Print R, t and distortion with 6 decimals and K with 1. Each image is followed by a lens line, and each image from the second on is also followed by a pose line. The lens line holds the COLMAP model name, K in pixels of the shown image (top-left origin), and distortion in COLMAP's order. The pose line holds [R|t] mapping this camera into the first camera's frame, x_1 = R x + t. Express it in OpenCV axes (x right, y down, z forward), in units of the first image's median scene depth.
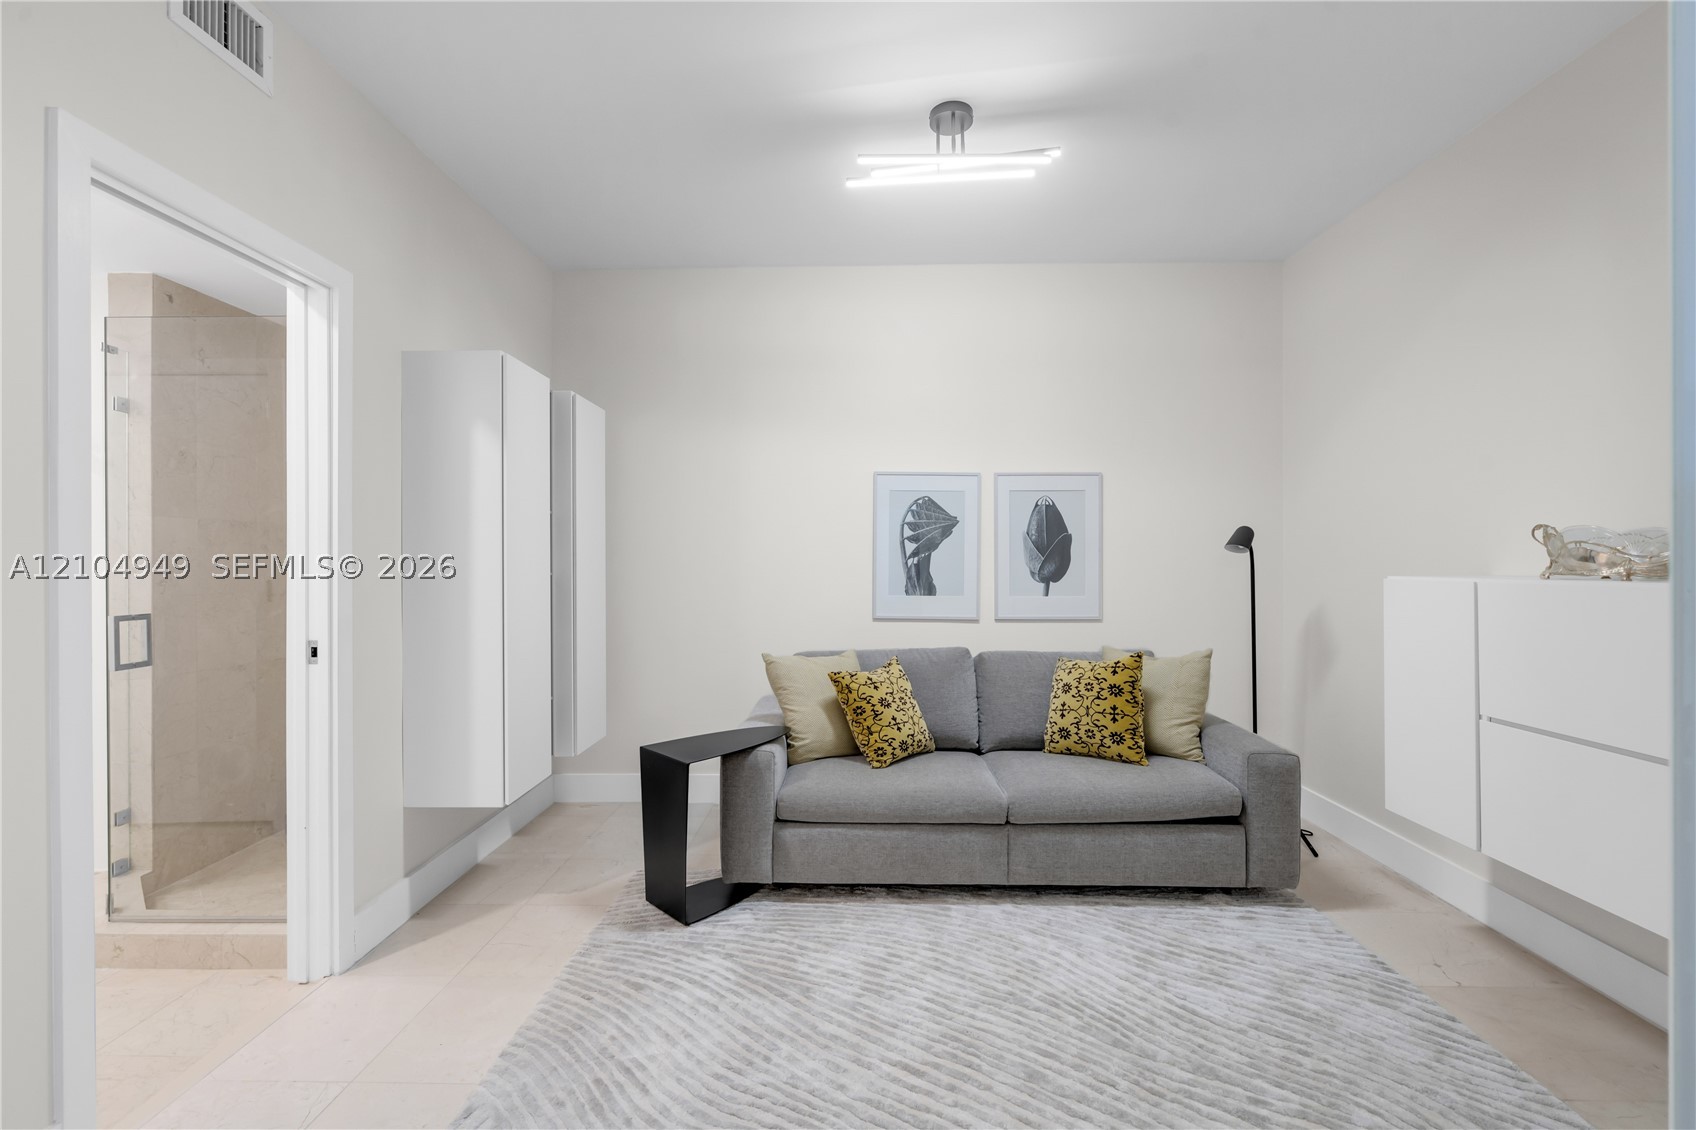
lens RADIAL K [[768.5, 0, 843.4], [0, 768.5, 556.2], [0, 0, 1]] dist [-0.007334, 0.001891]
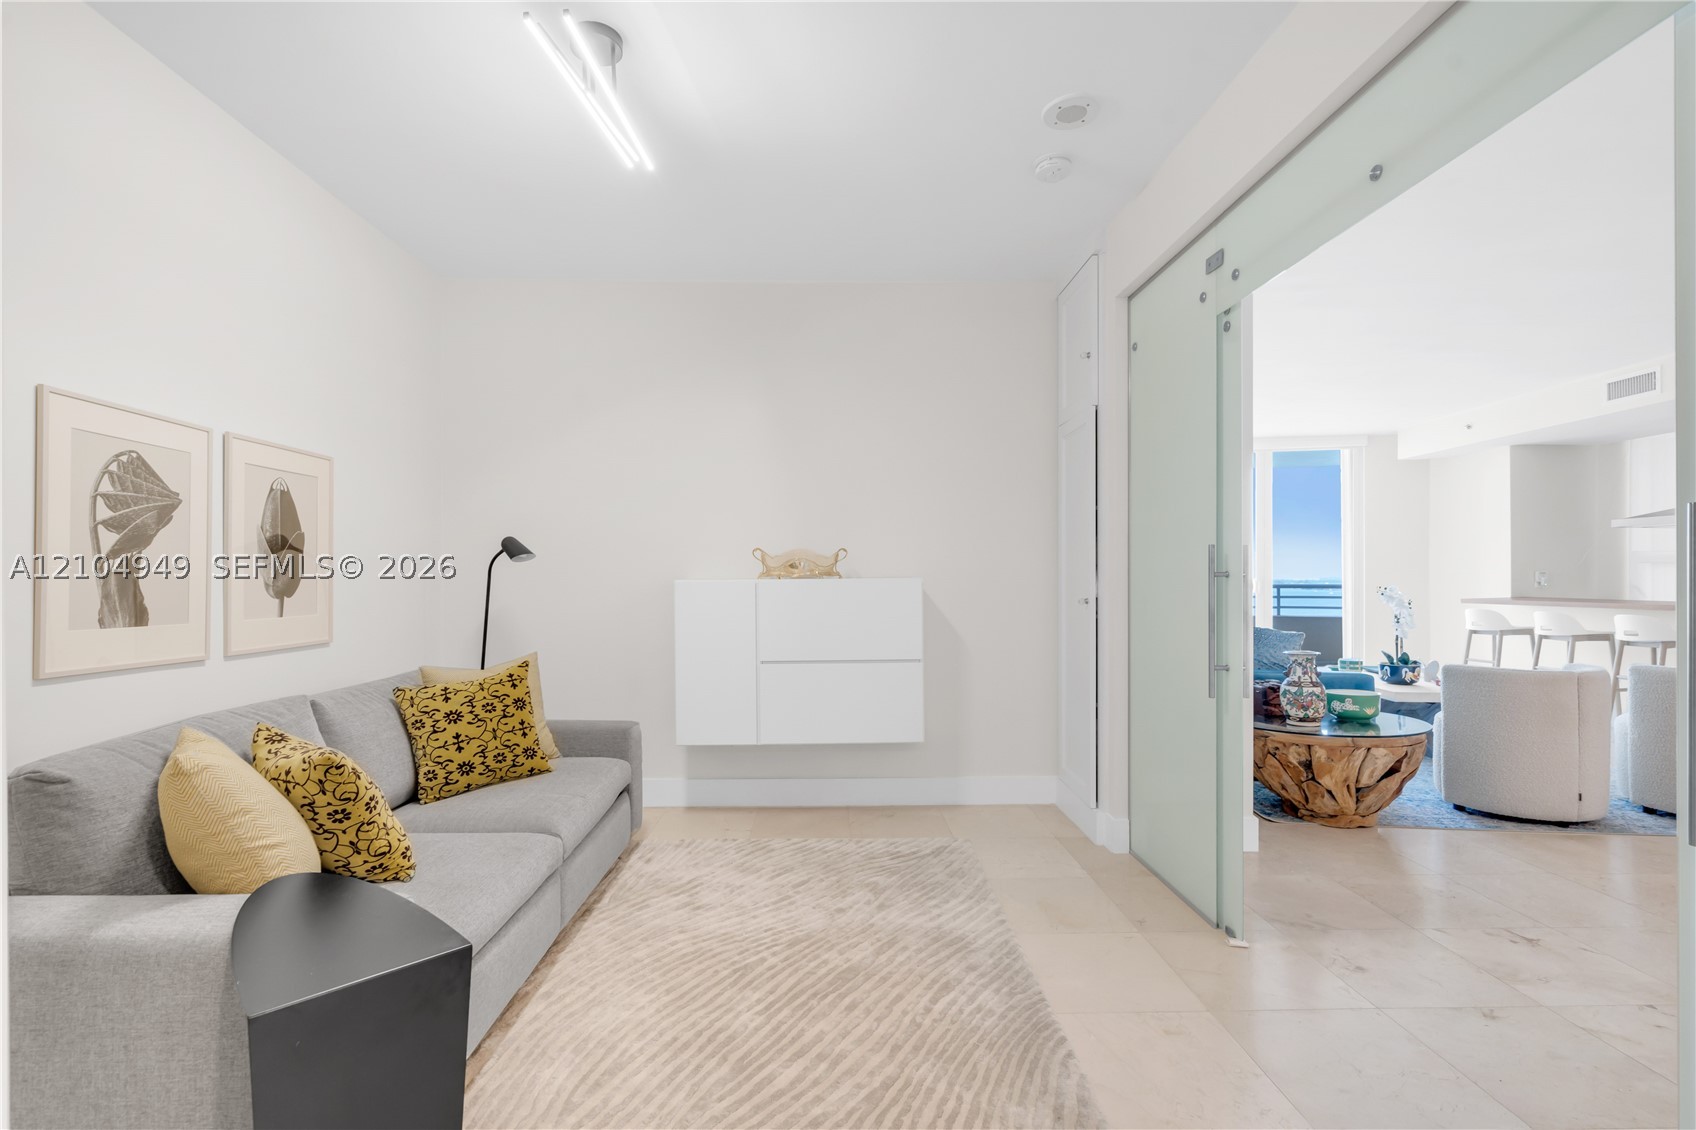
lens RADIAL K [[768.5, 0, 850.3], [0, 768.5, 567.3], [0, 0, 1]] dist [-0.007334, 0.001891]
pose [[-0.053246, 0.014863, 0.998471, -0.542730], [0.000494, 0.999889, -0.014858, 0.018347], [-0.998581, -0.000298, -0.053248, 0.569323]]
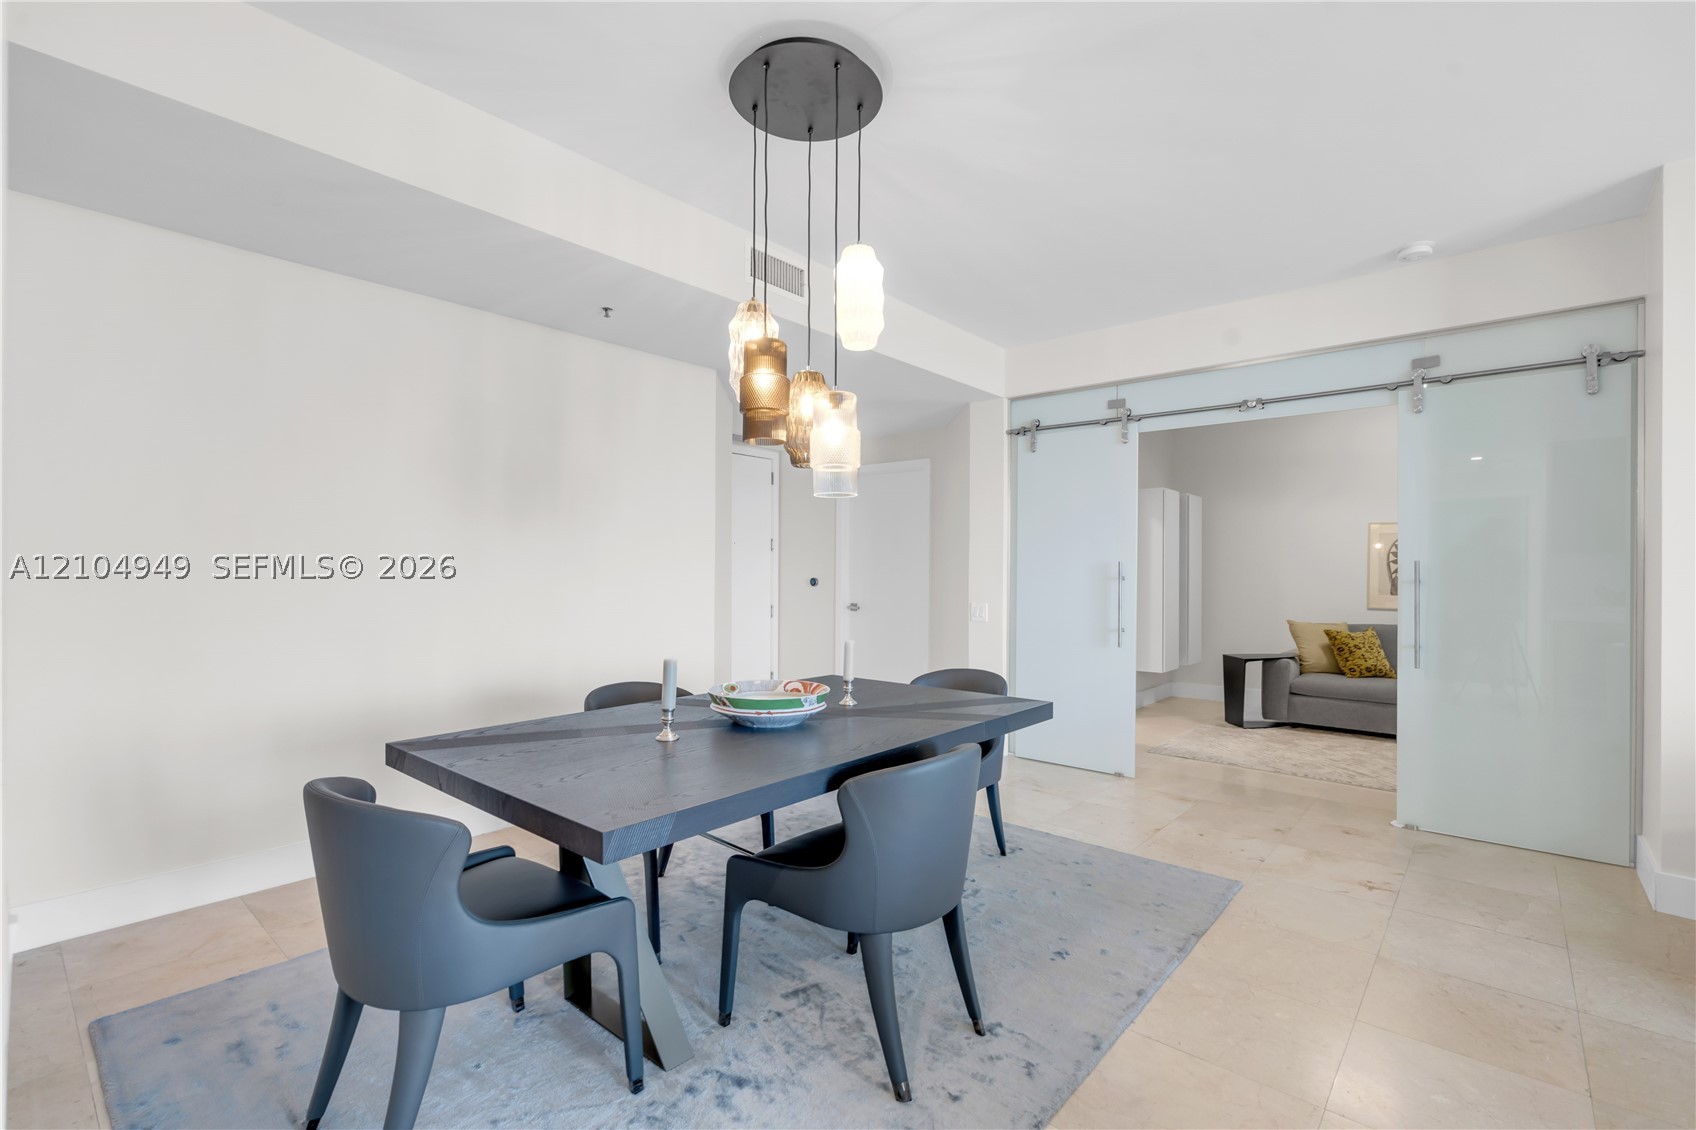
lens RADIAL K [[768.5, 0, 842.1], [0, 768.5, 570.6], [0, 0, 1]] dist [-0.007334, 0.001891]
pose [[0.769025, 0.006322, -0.639187, 0.300966], [-0.001072, 0.999962, 0.008600, -0.020685], [0.639217, -0.005928, 0.769003, -1.387958]]
